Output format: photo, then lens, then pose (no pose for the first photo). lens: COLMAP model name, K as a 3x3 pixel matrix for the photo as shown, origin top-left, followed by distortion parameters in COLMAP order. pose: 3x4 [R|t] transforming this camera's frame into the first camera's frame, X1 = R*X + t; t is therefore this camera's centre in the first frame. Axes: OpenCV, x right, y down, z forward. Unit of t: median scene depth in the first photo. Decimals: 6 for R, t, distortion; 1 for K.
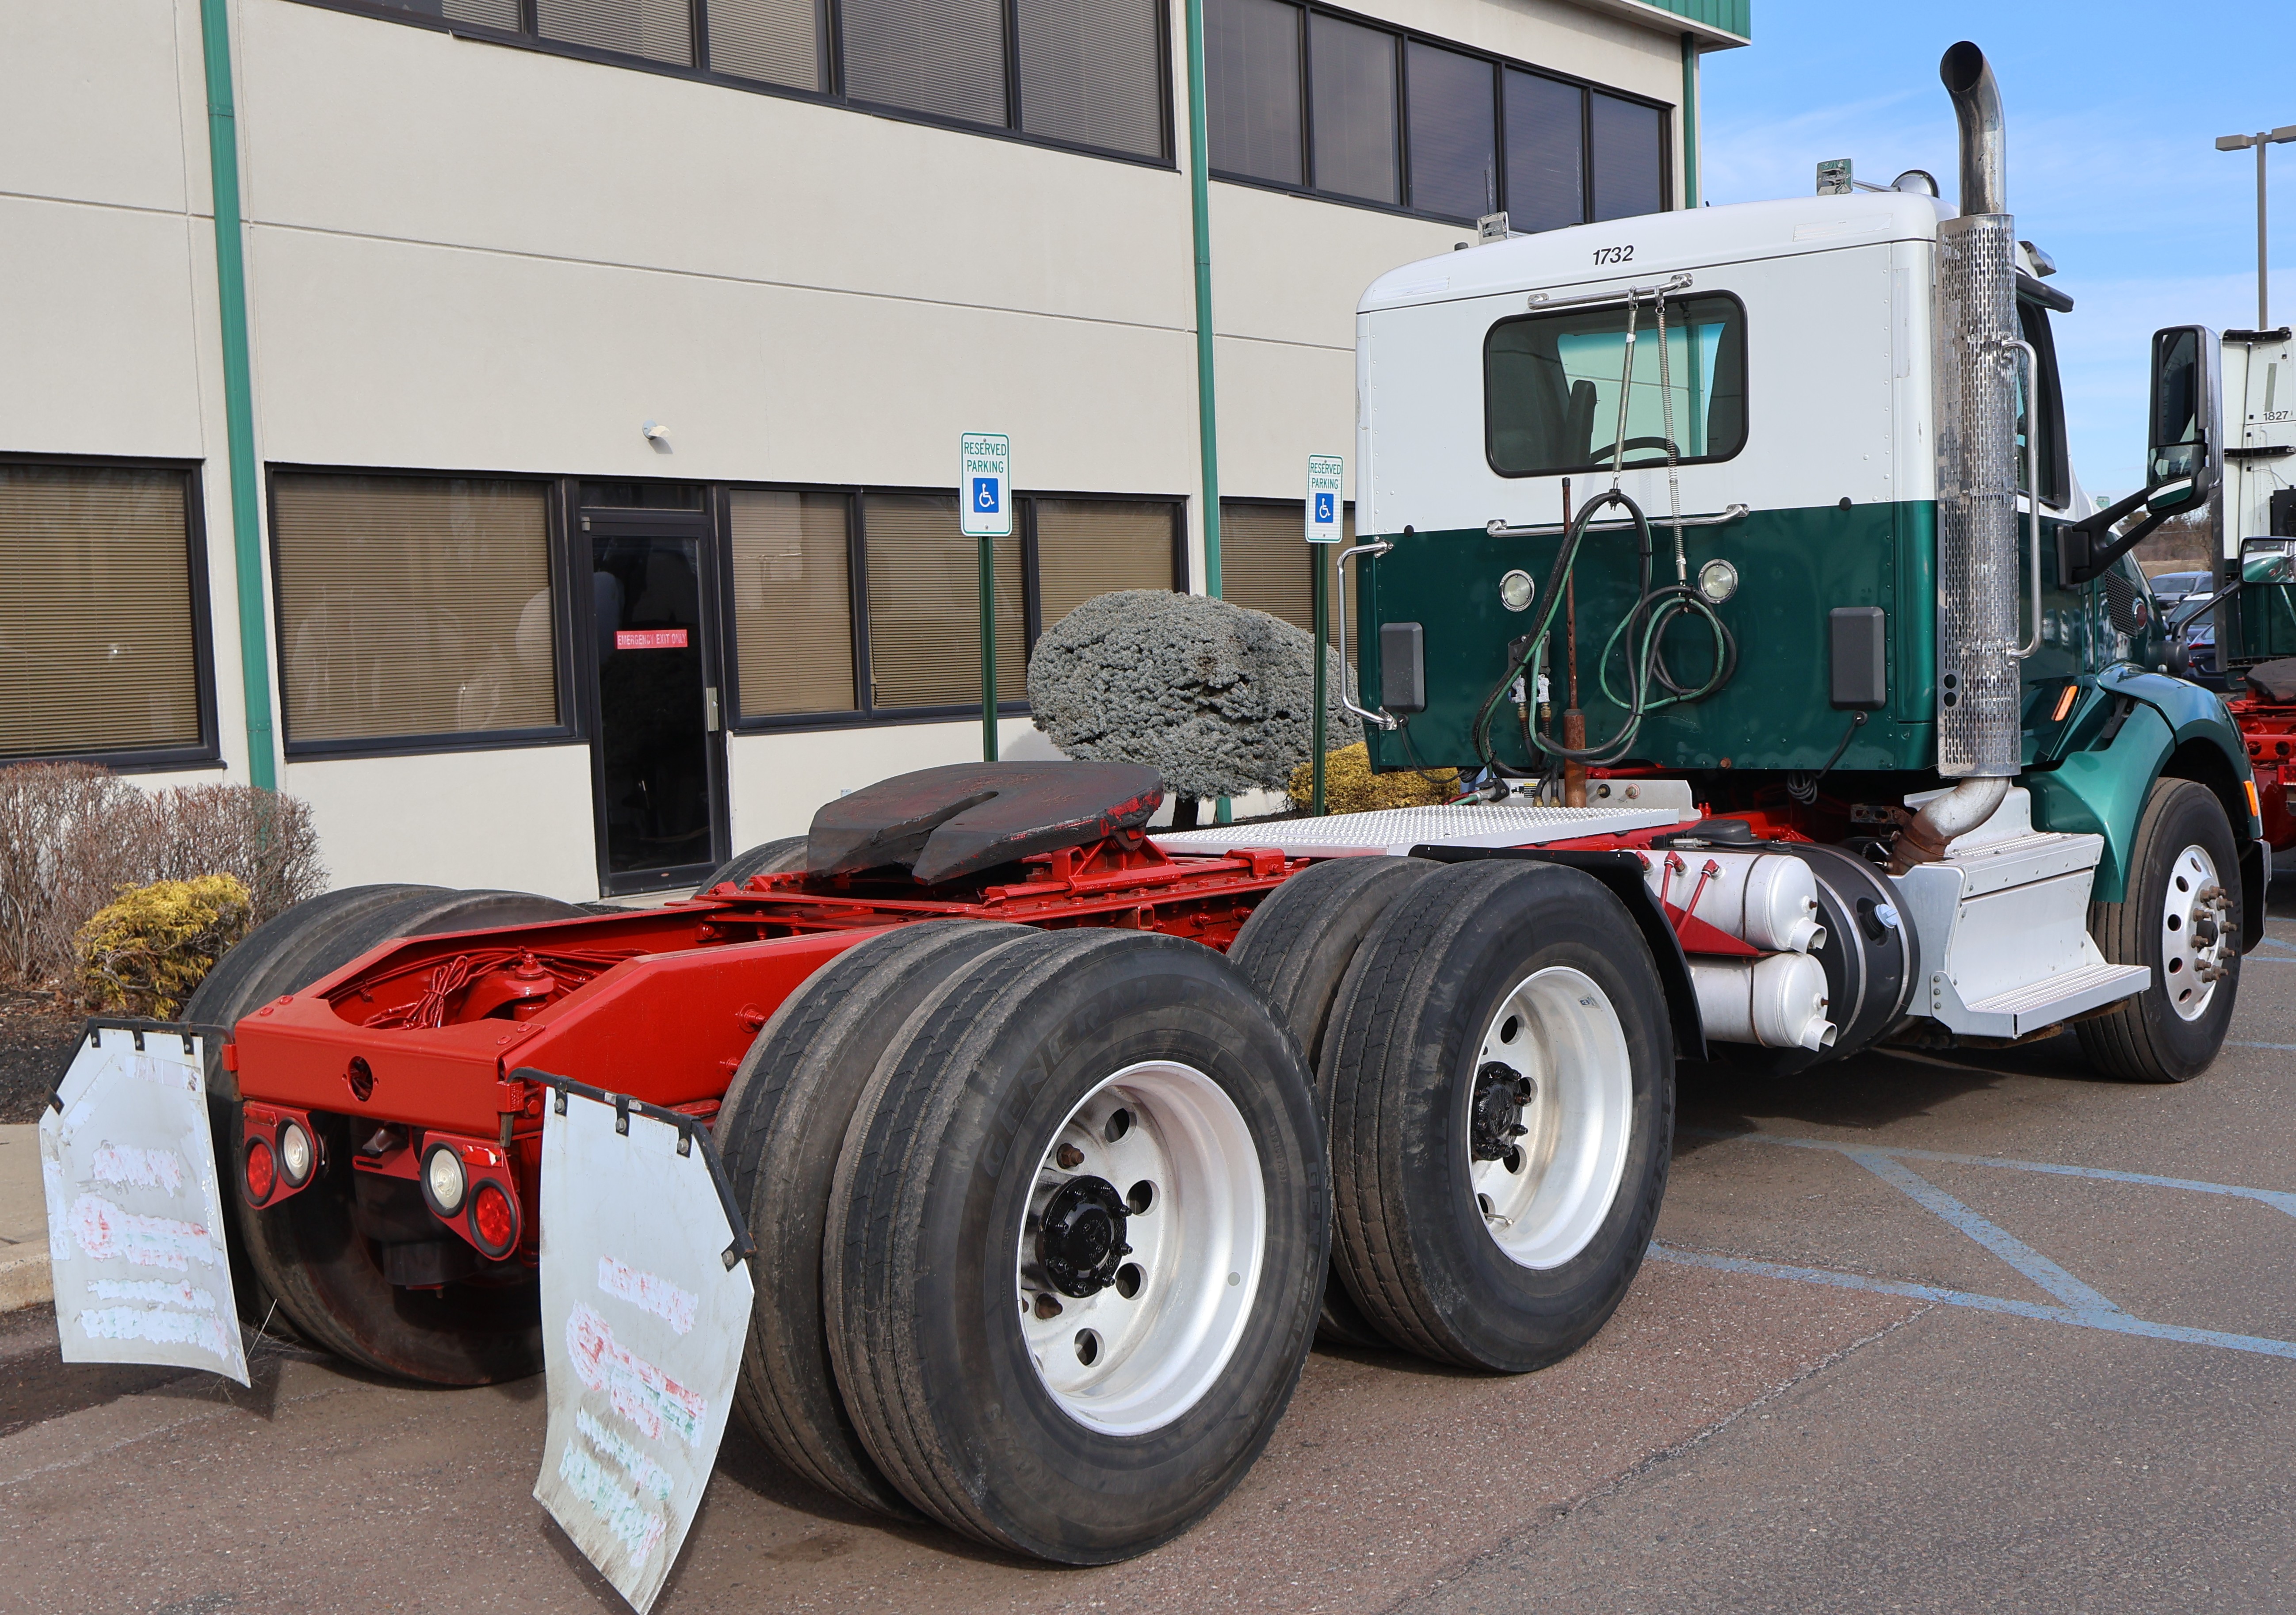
lens RADIAL K [[2497.9, 0, 1192.0], [0, 2497.9, 859.9], [0, 0, 1]] dist [0.013883, 0.000000]
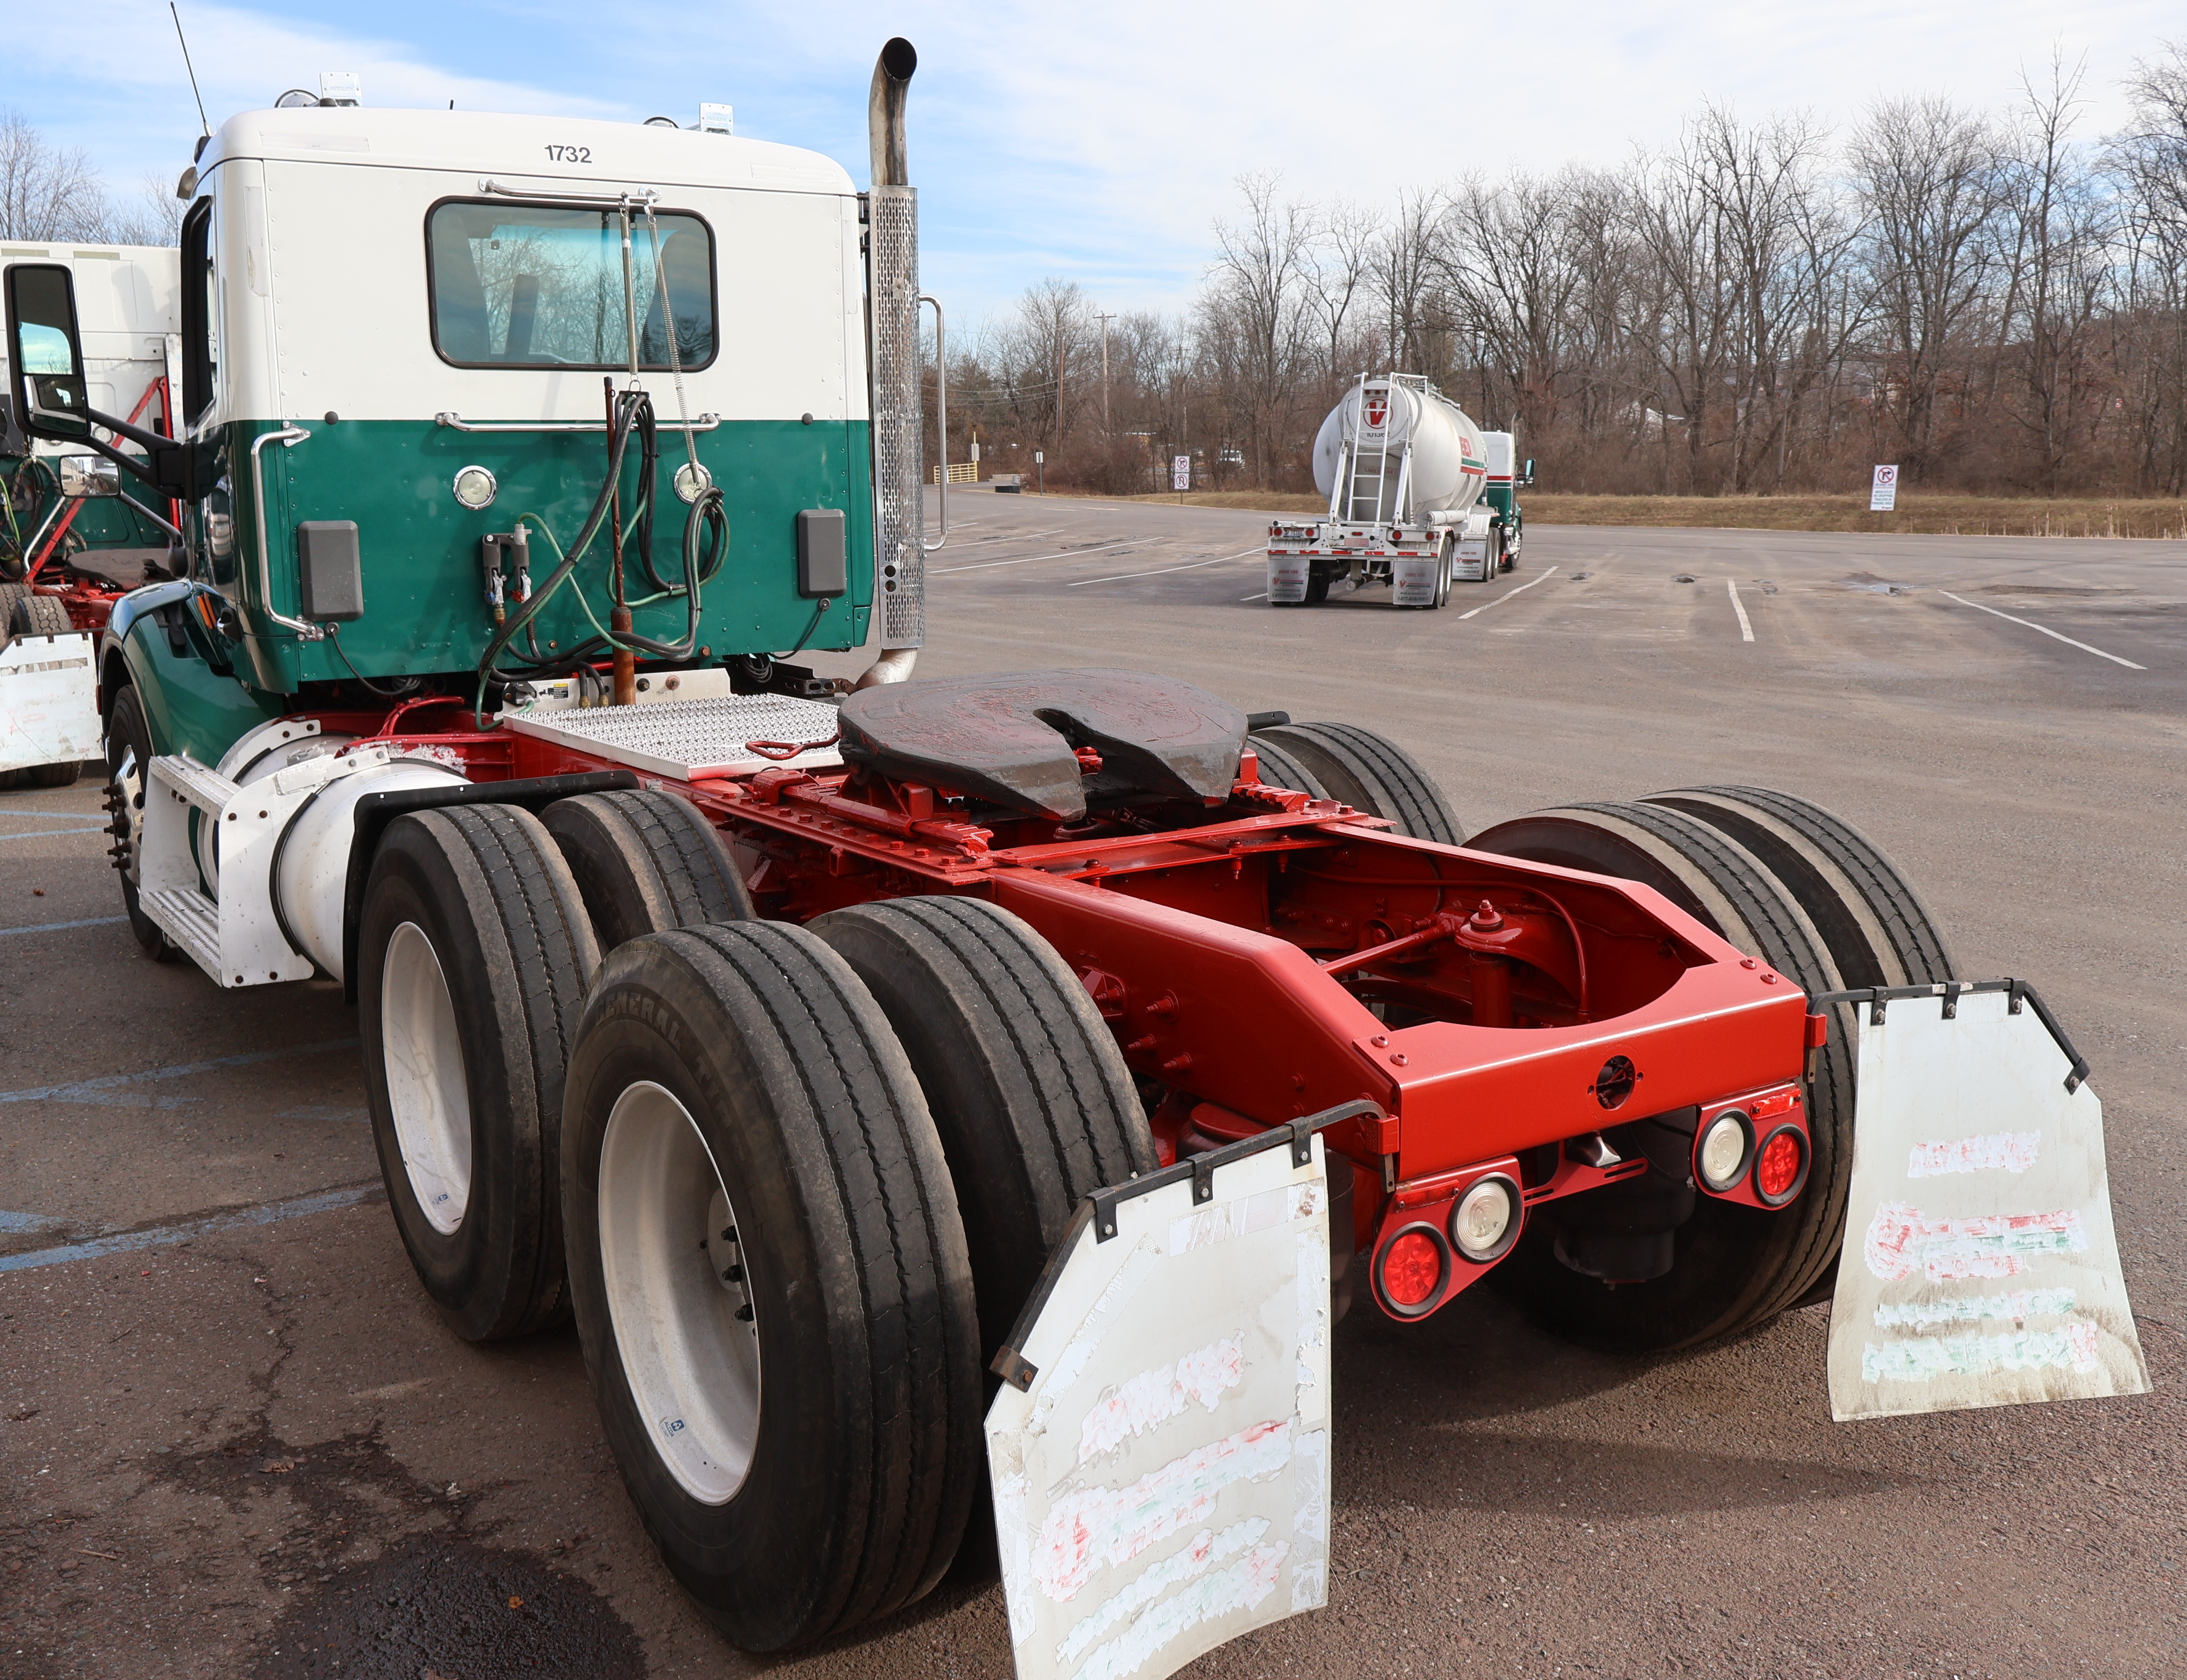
lens RADIAL K [[2063.0, 0, 1057.1], [0, 2063.0, 841.9], [0, 0, 1]] dist [0.003369, 0.000000]
pose [[0.293834, -0.146037, 0.944635, -0.613613], [0.088859, 0.988154, 0.125125, -0.055917], [-0.951717, 0.047173, 0.303330, 0.586917]]
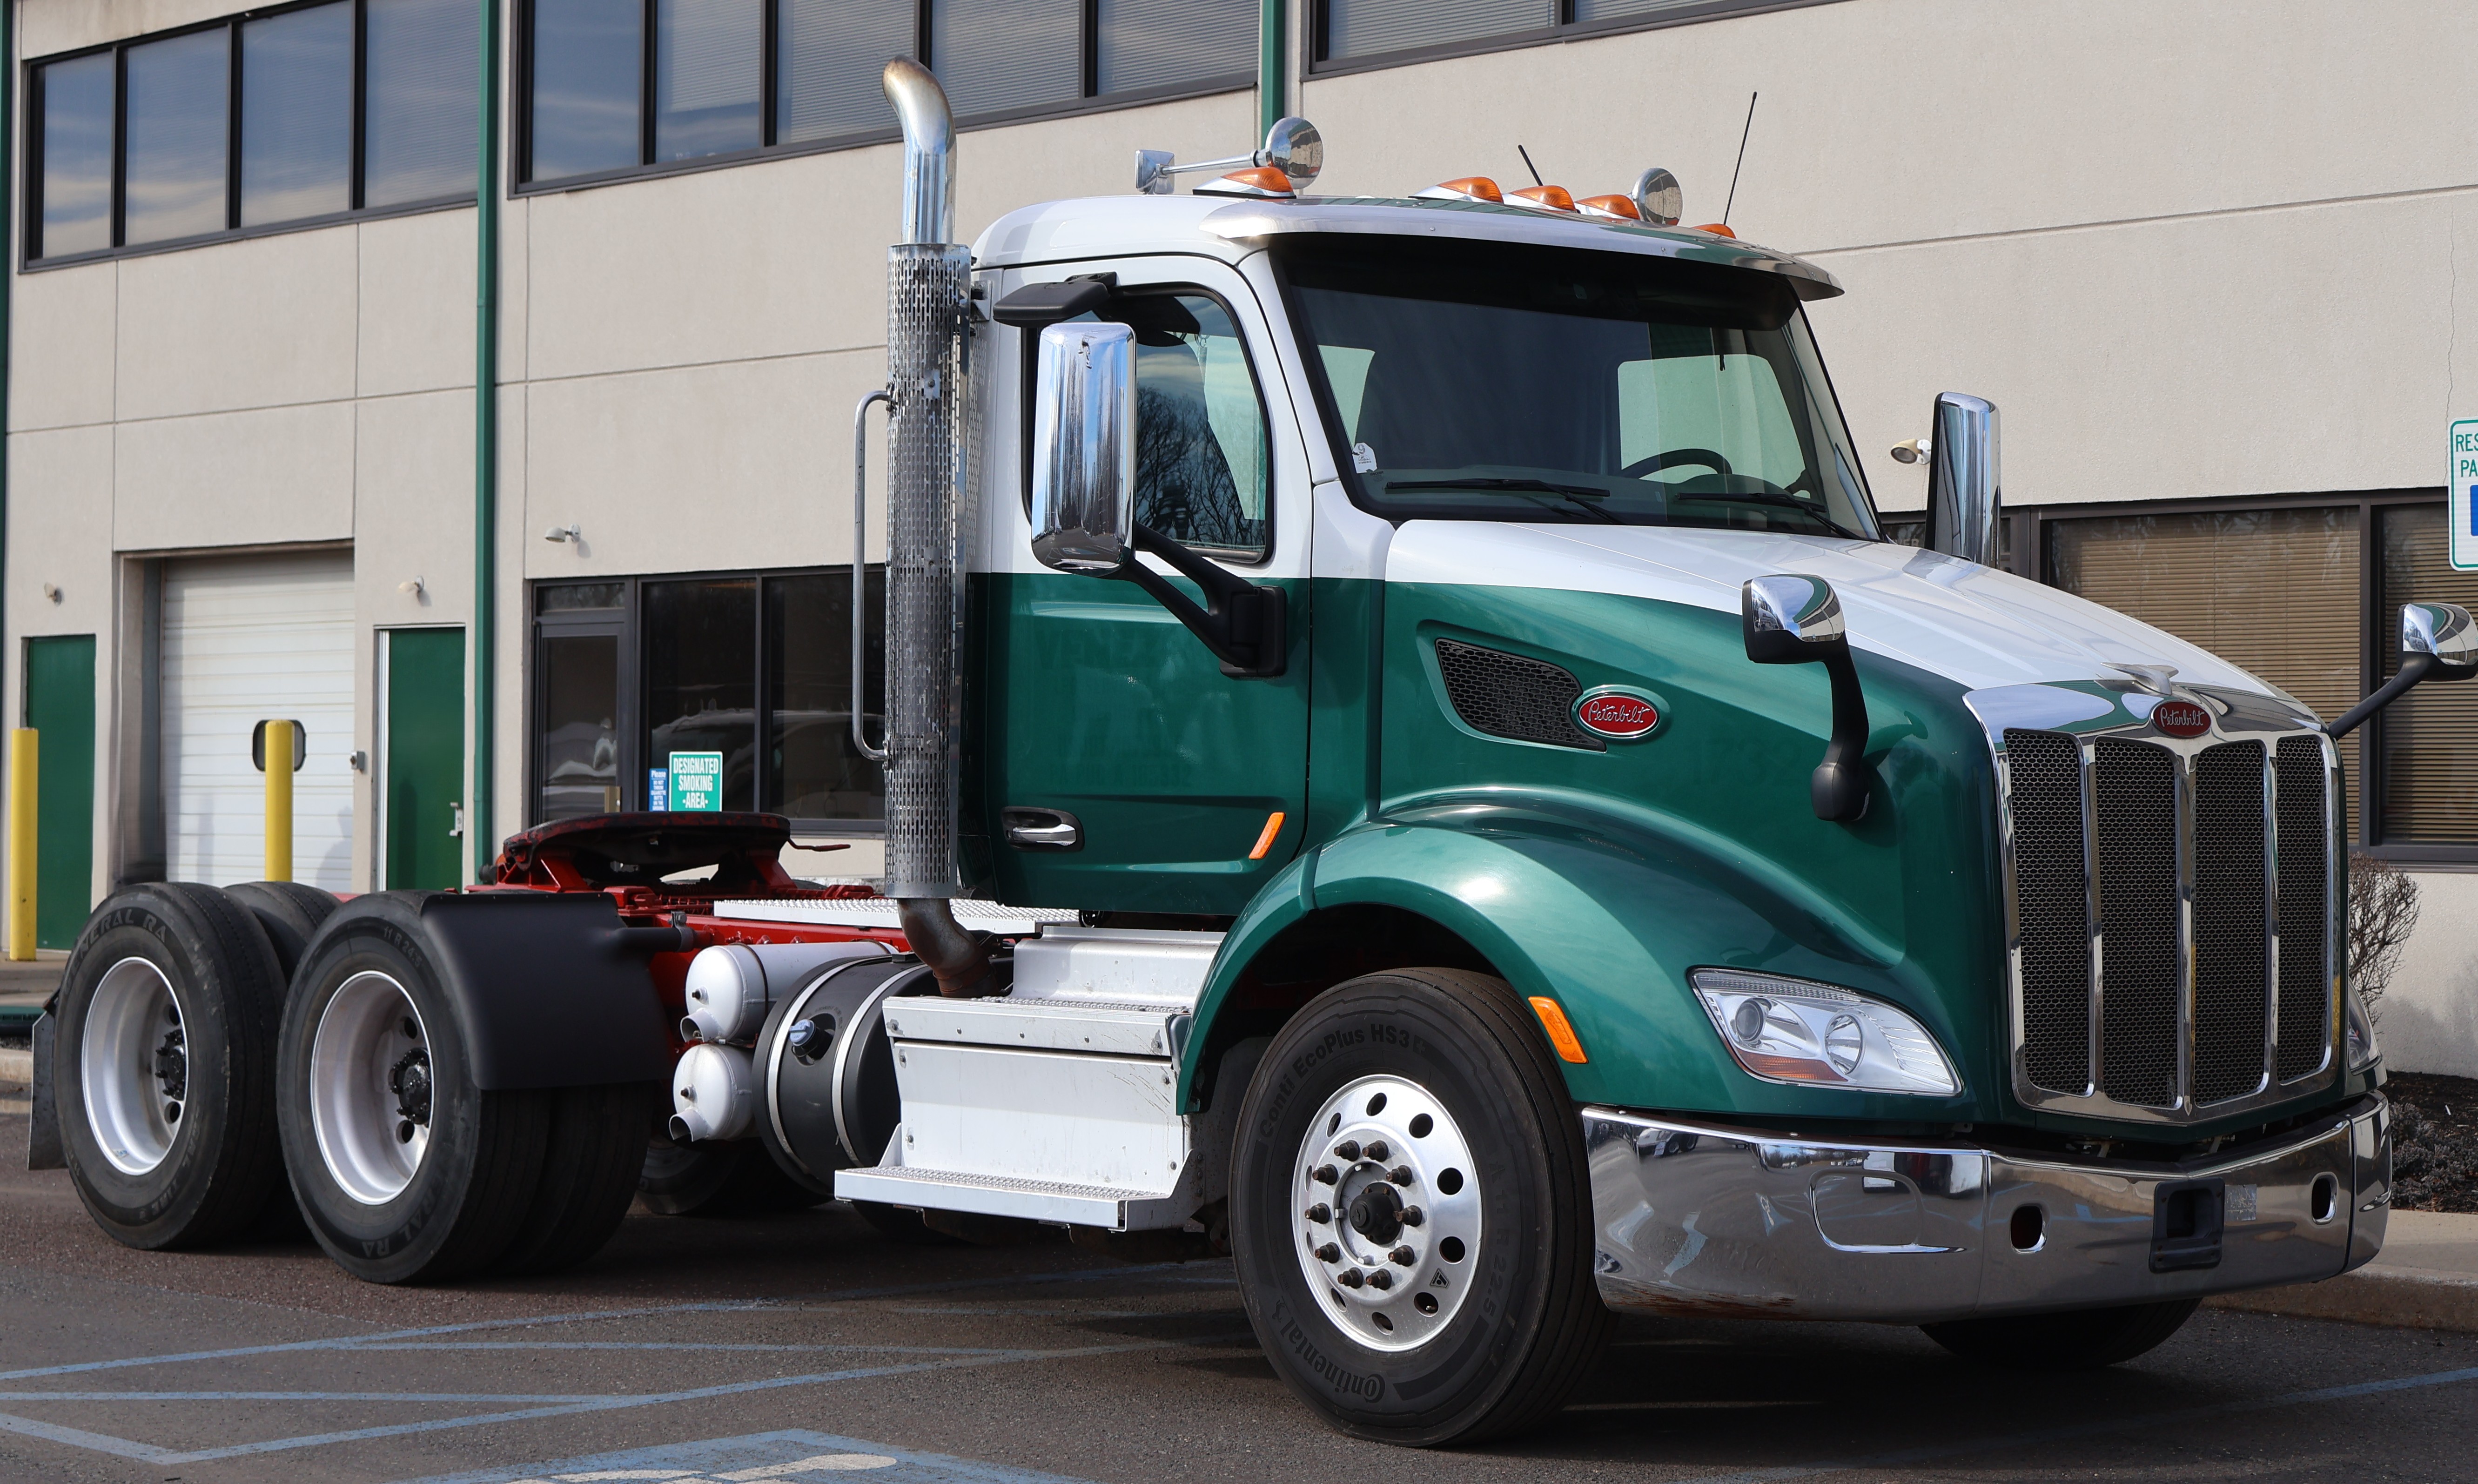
lens RADIAL K [[4661.5, 0, 1376.9], [0, 4661.5, 740.6], [0, 0, 1]] dist [0.006507, 0.000000]
pose [[-0.112578, 0.021445, -0.993411, 1.760394], [-0.092559, 0.995194, 0.031973, -0.142805], [0.989323, 0.095549, -0.110052, 1.251409]]
